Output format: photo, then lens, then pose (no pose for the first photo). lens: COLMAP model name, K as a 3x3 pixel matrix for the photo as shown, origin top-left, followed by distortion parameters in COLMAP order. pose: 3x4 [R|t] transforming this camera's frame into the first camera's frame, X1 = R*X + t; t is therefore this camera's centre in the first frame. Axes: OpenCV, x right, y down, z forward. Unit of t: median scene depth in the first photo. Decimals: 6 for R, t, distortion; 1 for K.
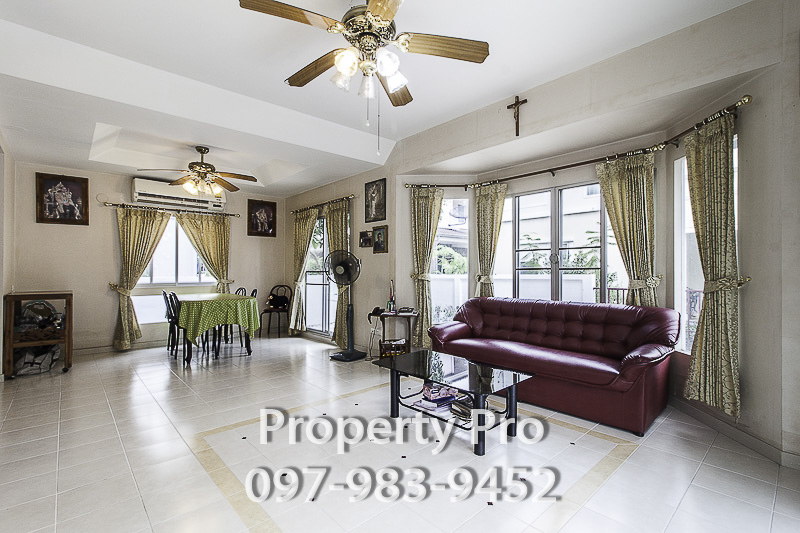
lens RADIAL K [[374.4, 0, 406.2], [0, 374.4, 274.5], [0, 0, 1]] dist [0.004875, 0.000254]
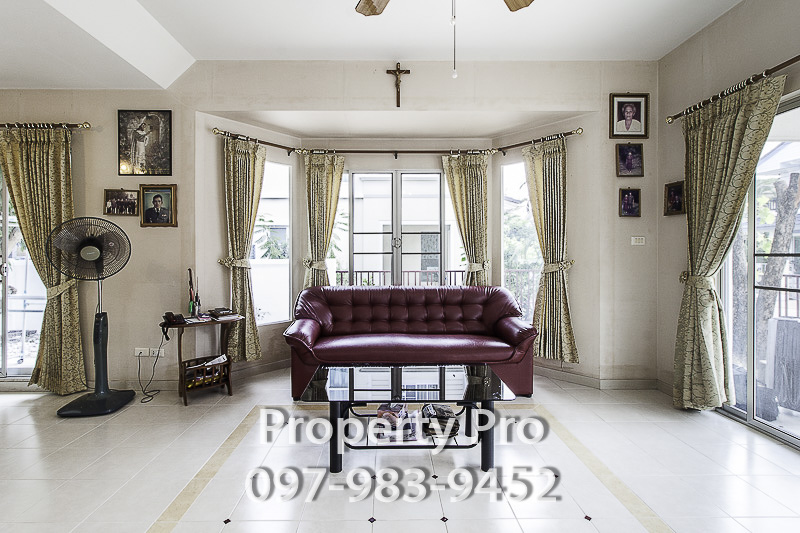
lens RADIAL K [[374.4, 0, 399.8], [0, 374.4, 262.3], [0, 0, 1]] dist [0.004875, 0.000254]
pose [[0.672211, -0.012369, 0.740256, -0.287965], [0.005676, 0.999917, 0.011554, -0.002691], [-0.740338, -0.003565, 0.672225, 0.292950]]
